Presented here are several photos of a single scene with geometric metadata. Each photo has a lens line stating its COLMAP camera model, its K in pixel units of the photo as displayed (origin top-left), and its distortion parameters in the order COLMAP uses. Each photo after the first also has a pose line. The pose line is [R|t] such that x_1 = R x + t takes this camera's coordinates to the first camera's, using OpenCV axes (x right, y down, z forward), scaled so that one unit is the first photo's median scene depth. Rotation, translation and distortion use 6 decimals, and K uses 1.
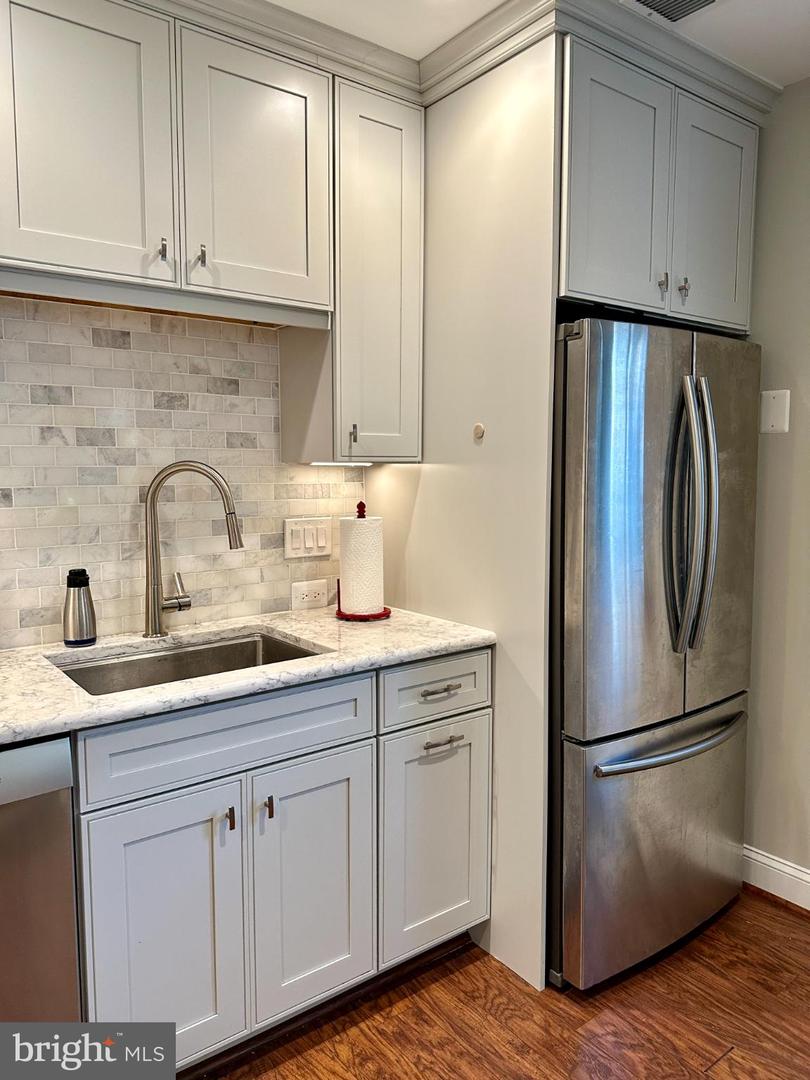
lens RADIAL K [[761.5, 0, 409.0], [0, 761.5, 535.8], [0, 0, 1]] dist [0.029718, -0.022169]
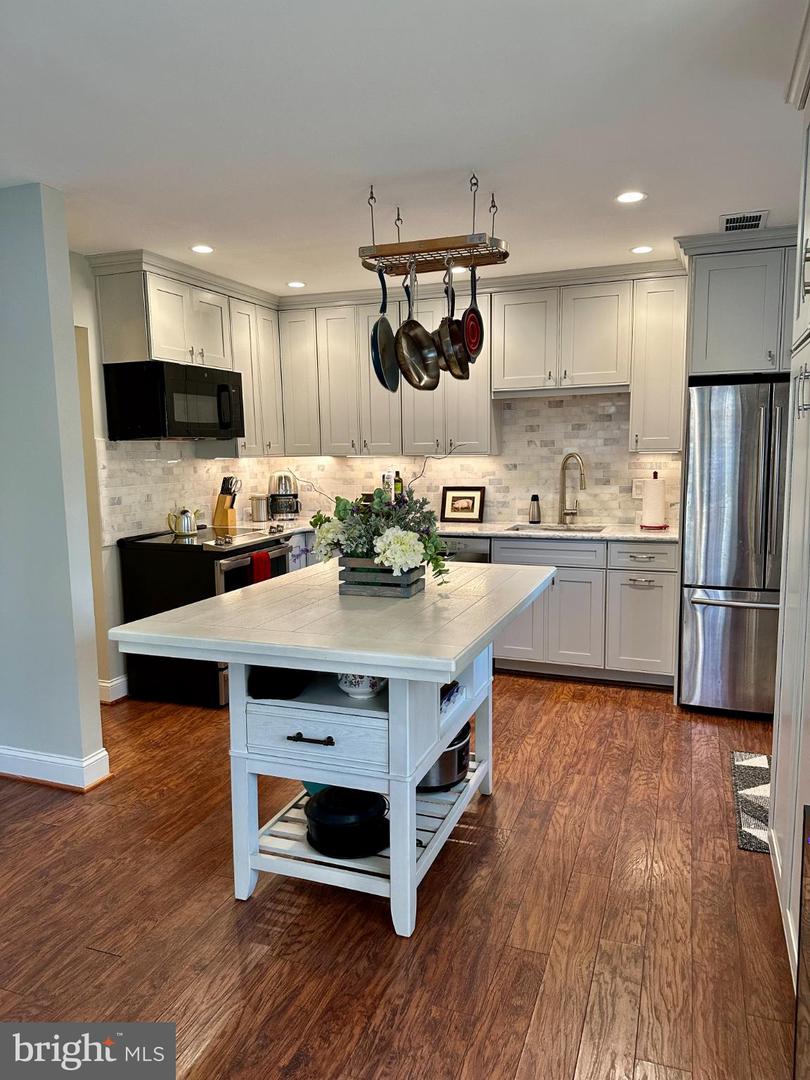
lens RADIAL K [[761.5, 0, 404.9], [0, 761.5, 542.7], [0, 0, 1]] dist [0.029718, -0.022169]
pose [[0.523560, 0.096808, -0.846471, 1.525301], [-0.060100, 0.995245, 0.076649, 0.033349], [0.849867, 0.010743, 0.526888, -0.739792]]
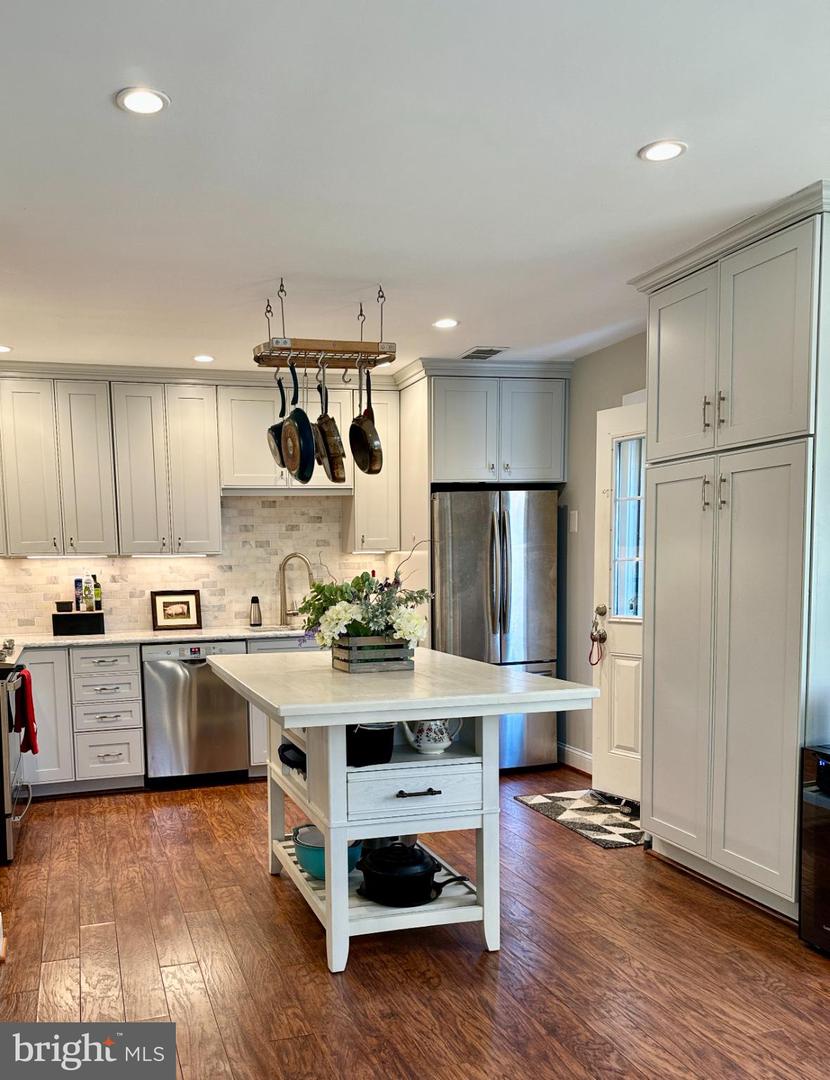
lens RADIAL K [[926.1, 0, 341.5], [0, 926.1, 650.9], [0, 0, 1]] dist [0.124777, 0.003969]
pose [[0.926558, 0.020003, -0.375619, 0.976208], [-0.013846, 0.999722, 0.019084, 0.157943], [0.375896, -0.012482, 0.926578, -1.718865]]
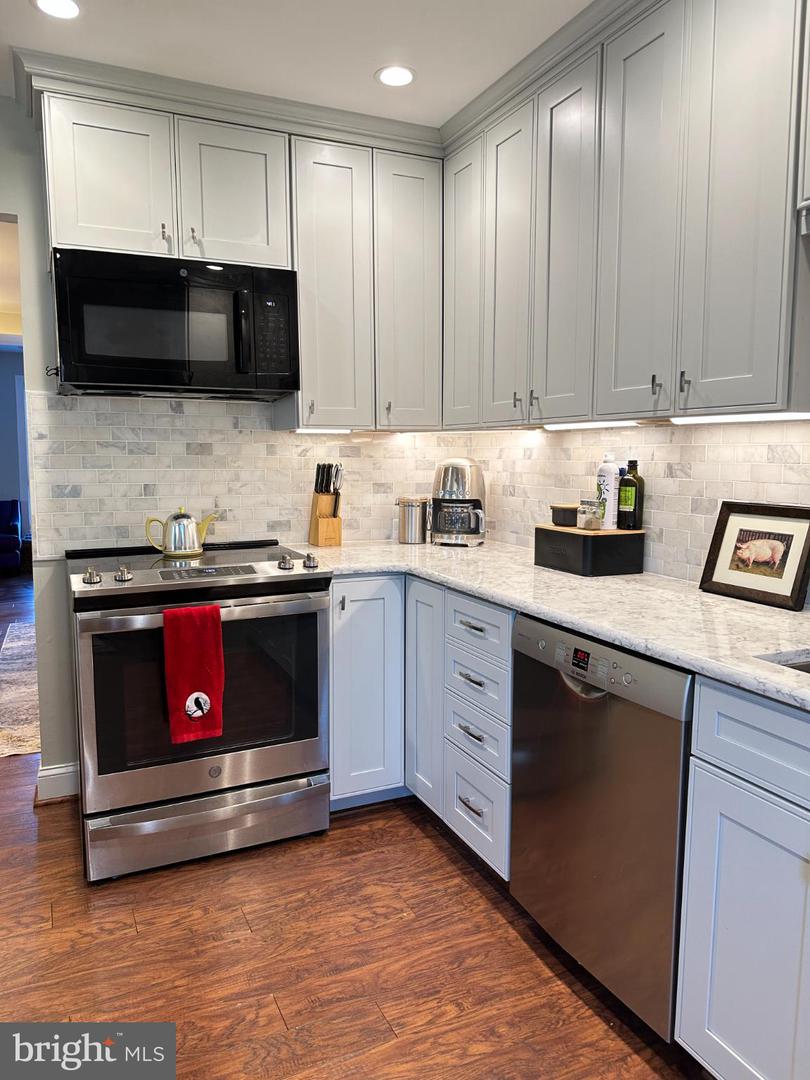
lens RADIAL K [[761.5, 0, 382.7], [0, 761.5, 537.0], [0, 0, 1]] dist [0.029718, -0.022169]
pose [[-0.239621, 0.105067, -0.965165, 0.450476], [-0.086565, 0.987855, 0.129029, -0.013824], [0.967000, 0.114468, -0.227616, 0.575311]]
